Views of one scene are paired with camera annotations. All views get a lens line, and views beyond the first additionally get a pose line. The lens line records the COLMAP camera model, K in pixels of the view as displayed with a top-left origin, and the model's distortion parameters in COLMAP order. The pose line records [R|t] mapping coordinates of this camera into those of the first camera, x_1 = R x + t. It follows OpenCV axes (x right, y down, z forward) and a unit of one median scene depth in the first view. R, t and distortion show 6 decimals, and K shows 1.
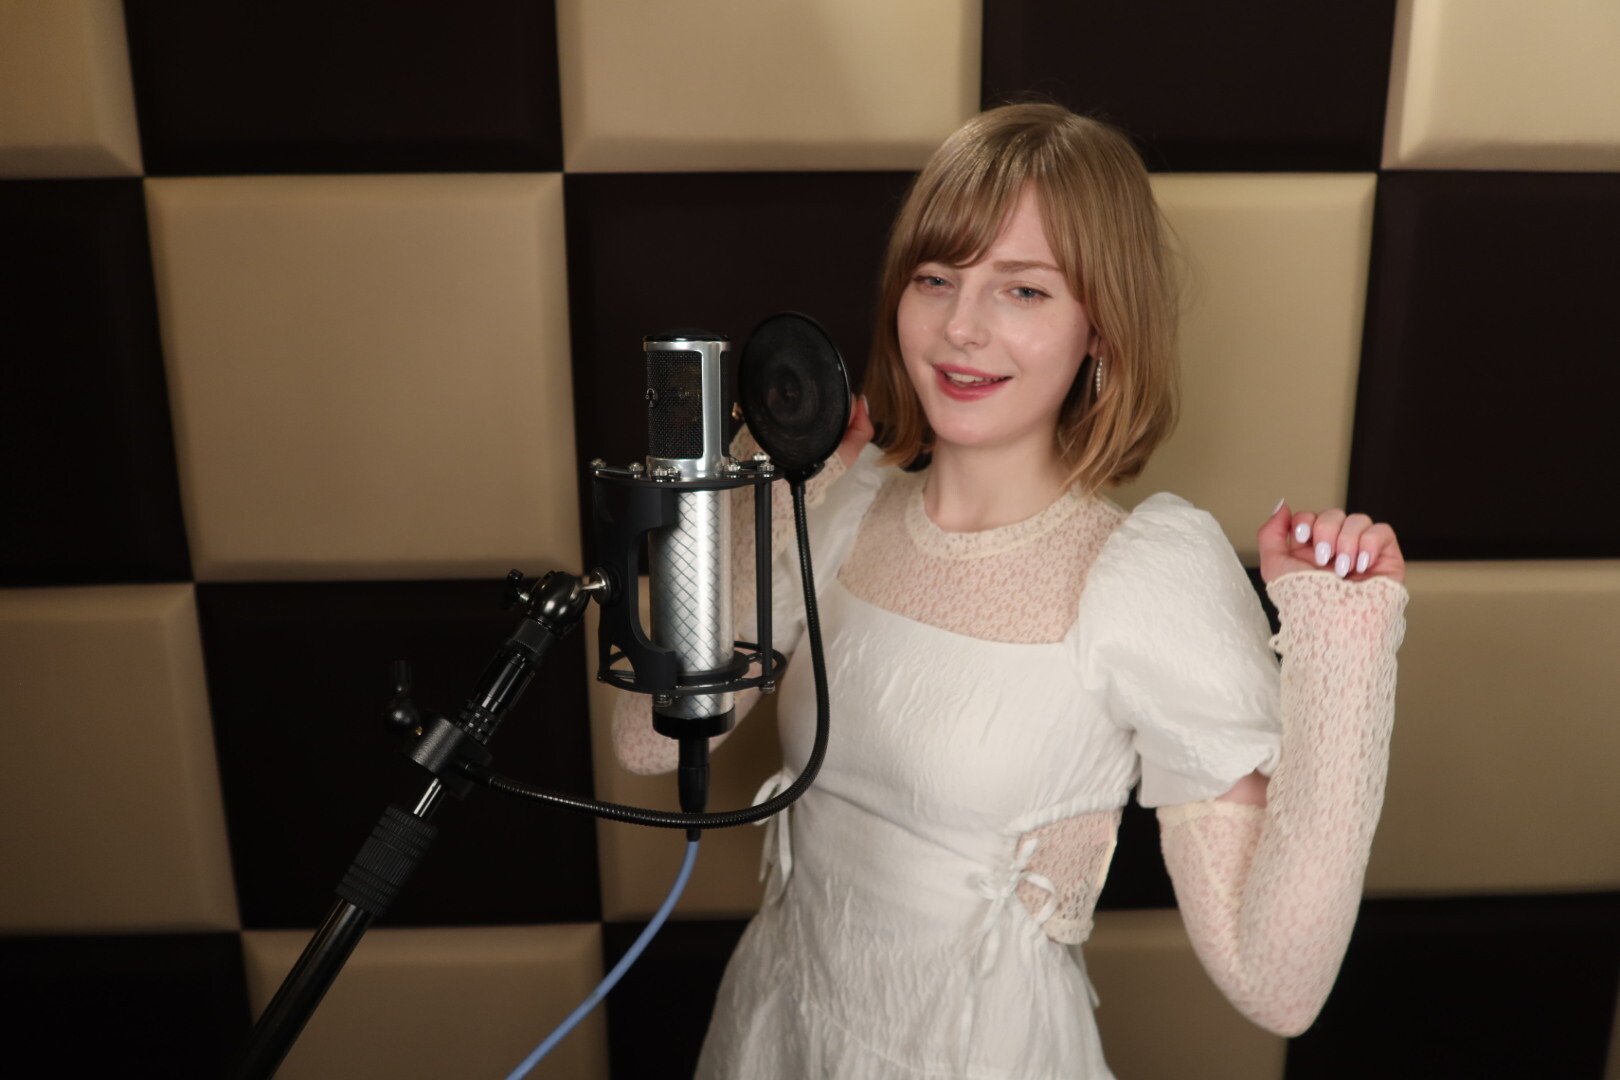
lens RADIAL K [[1111.0, 0, 810.0], [0, 1111.0, 540.0], [0, 0, 1]] dist [-0.030537, 0.003557]
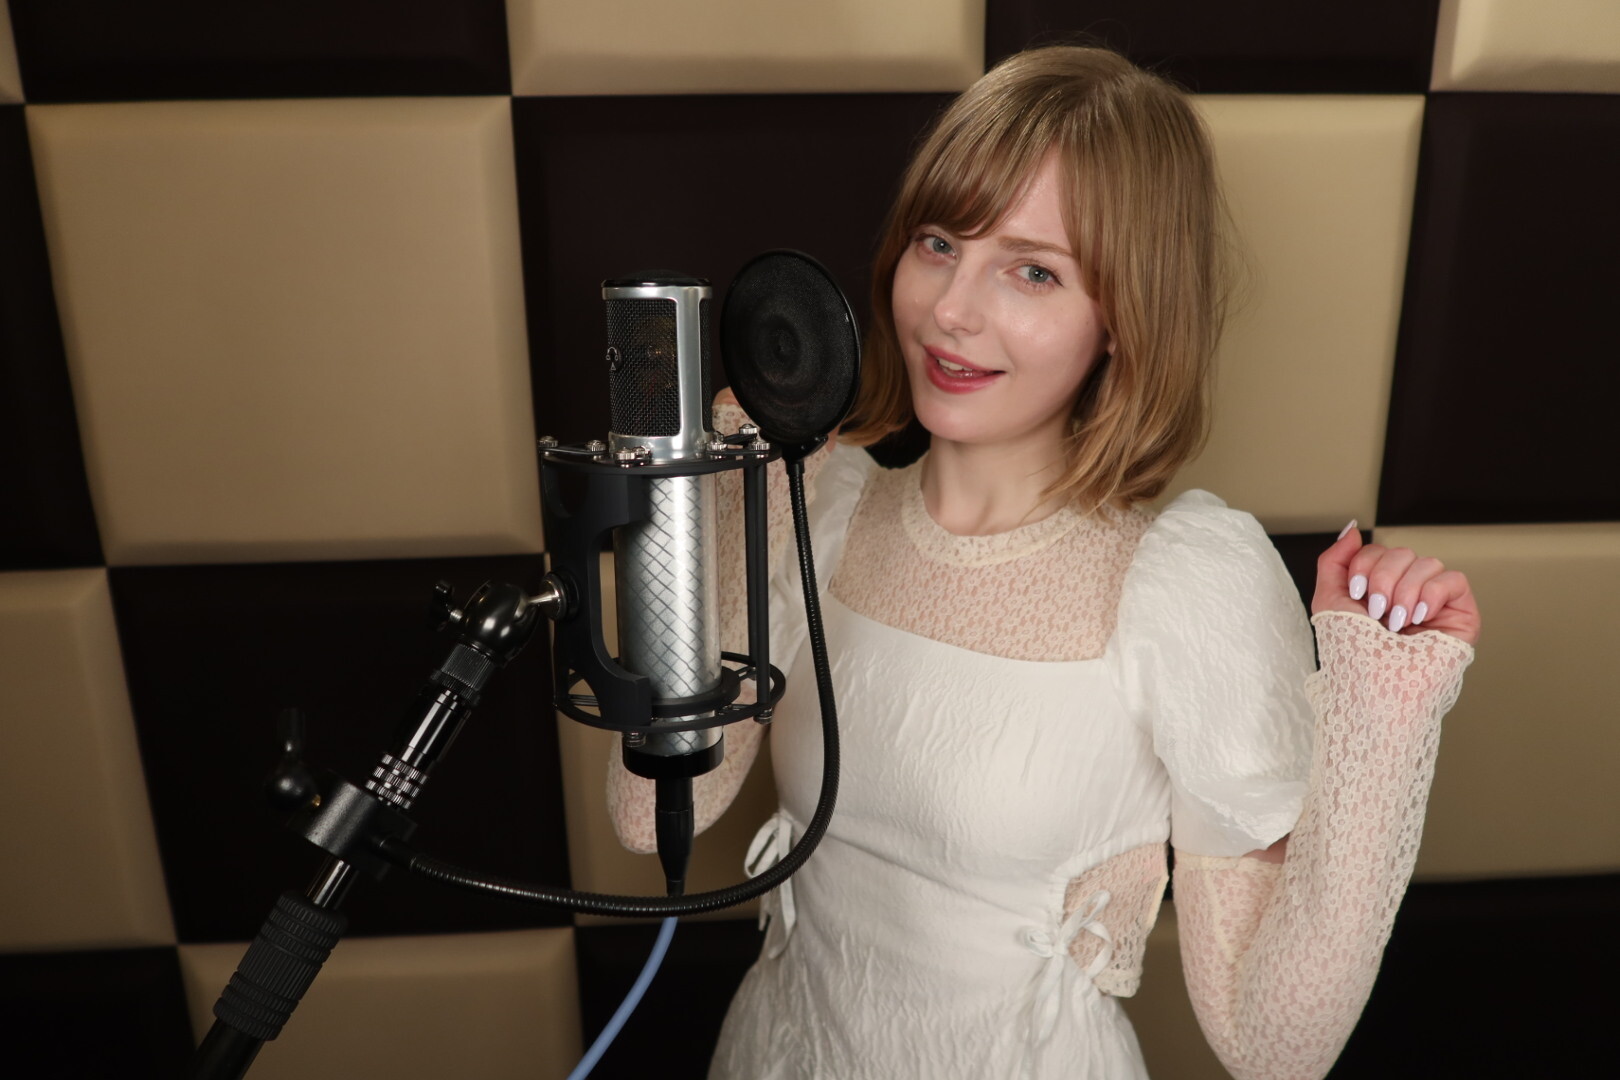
lens RADIAL K [[1111.0, 0, 810.0], [0, 1111.0, 540.0], [0, 0, 1]] dist [-0.030537, 0.003557]
pose [[0.999618, -0.012577, 0.024591, -0.023379], [0.011478, 0.998951, 0.044335, -0.031976], [-0.025123, -0.044035, 0.998714, 0.198414]]
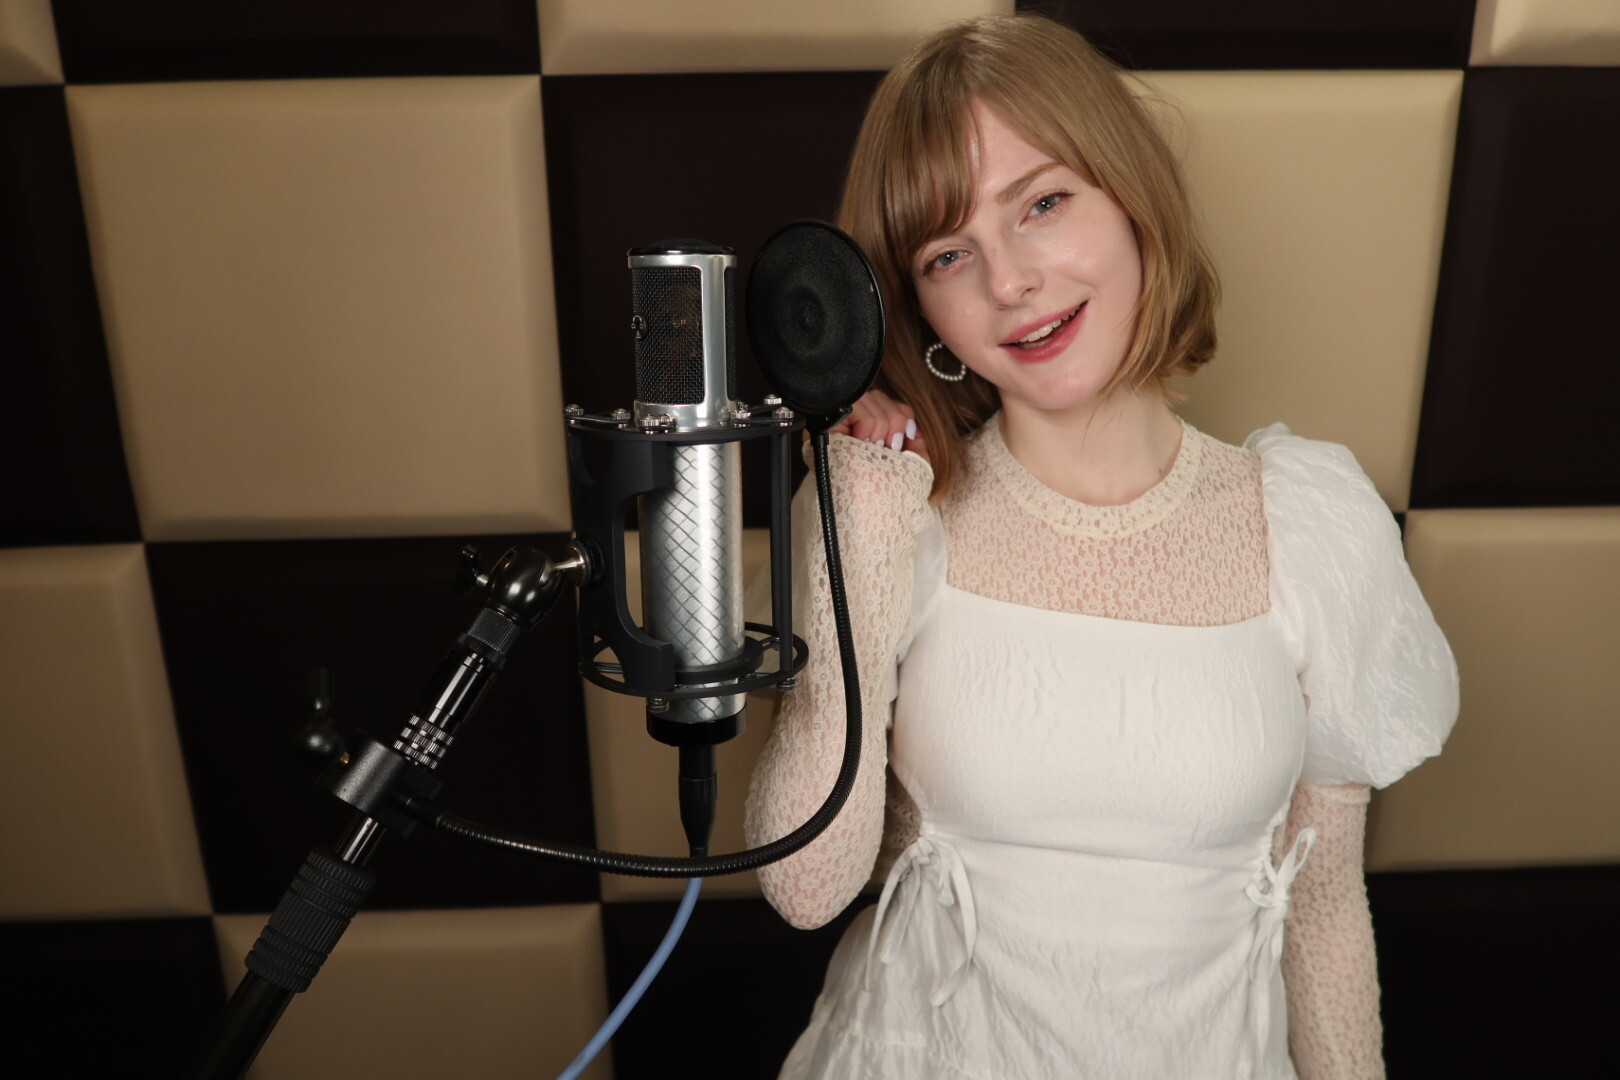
lens RADIAL K [[1111.0, 0, 810.0], [0, 1111.0, 540.0], [0, 0, 1]] dist [-0.030537, 0.003557]
pose [[0.999971, -0.007414, -0.001590, -0.019377], [0.007490, 0.998460, 0.054961, -0.018199], [0.001181, -0.054971, 0.998487, 0.194703]]
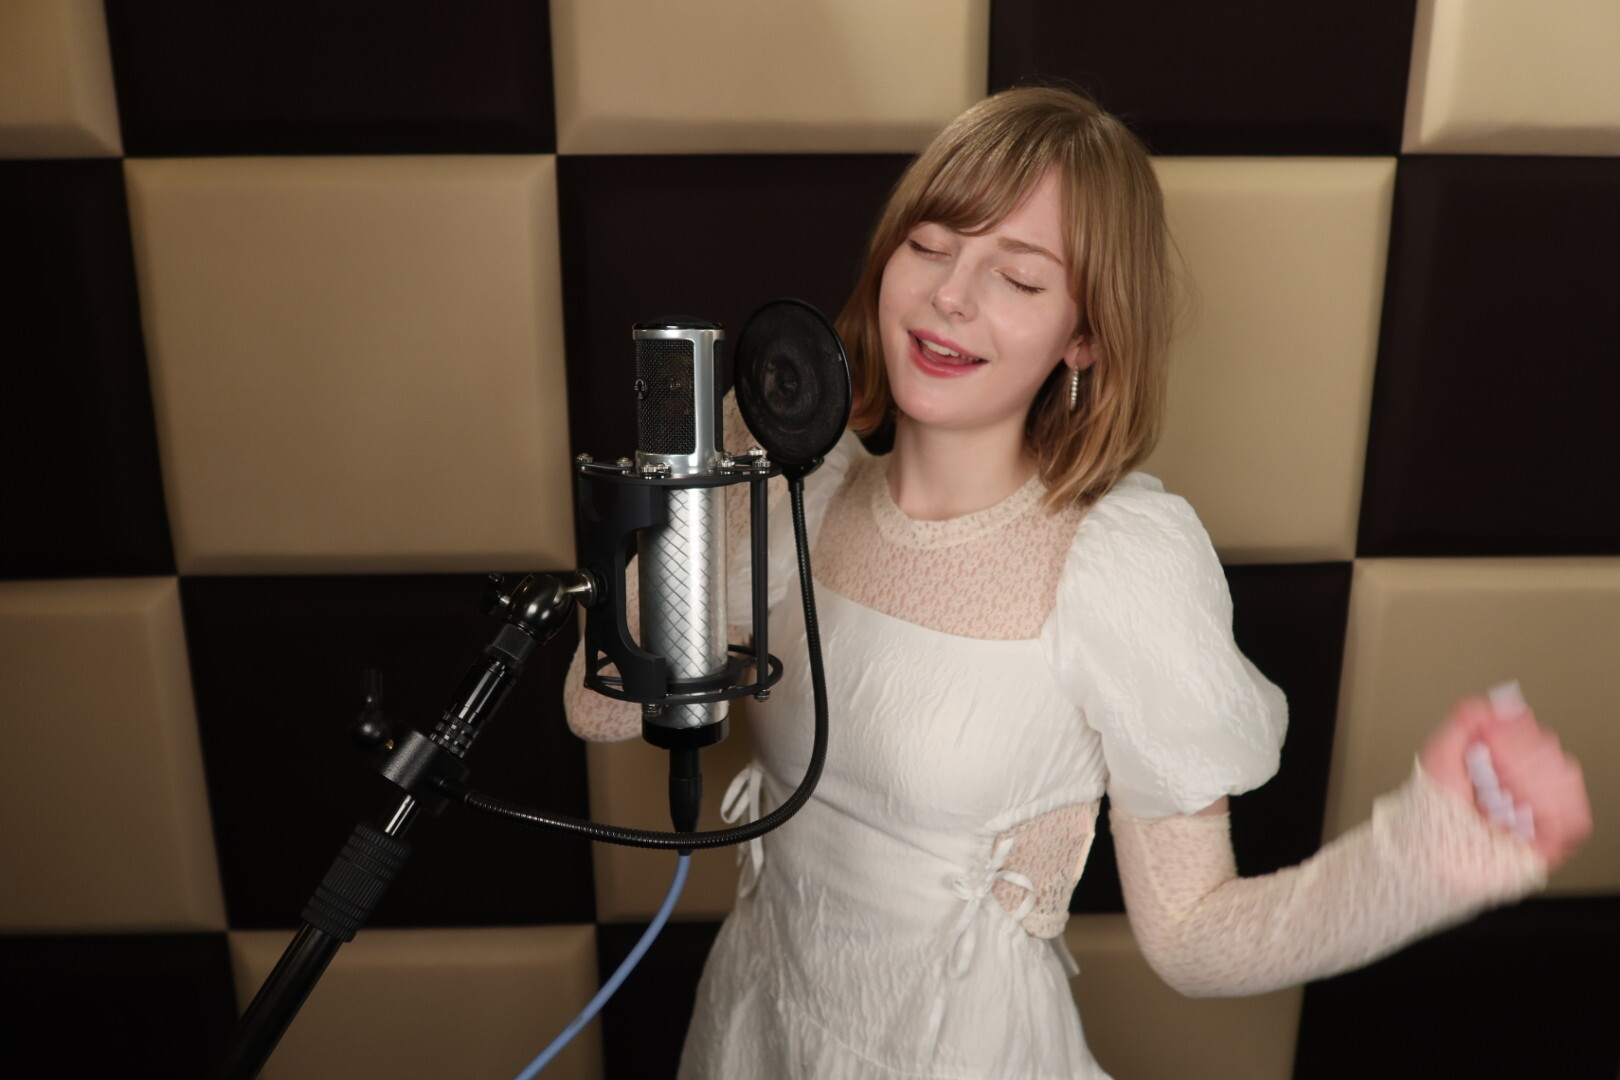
lens RADIAL K [[1111.0, 0, 810.0], [0, 1111.0, 540.0], [0, 0, 1]] dist [-0.030537, 0.003557]
pose [[0.999994, 0.003189, -0.001575, 0.003007], [-0.003173, 0.999941, 0.010352, -0.010009], [0.001608, -0.010347, 0.999945, 0.054706]]
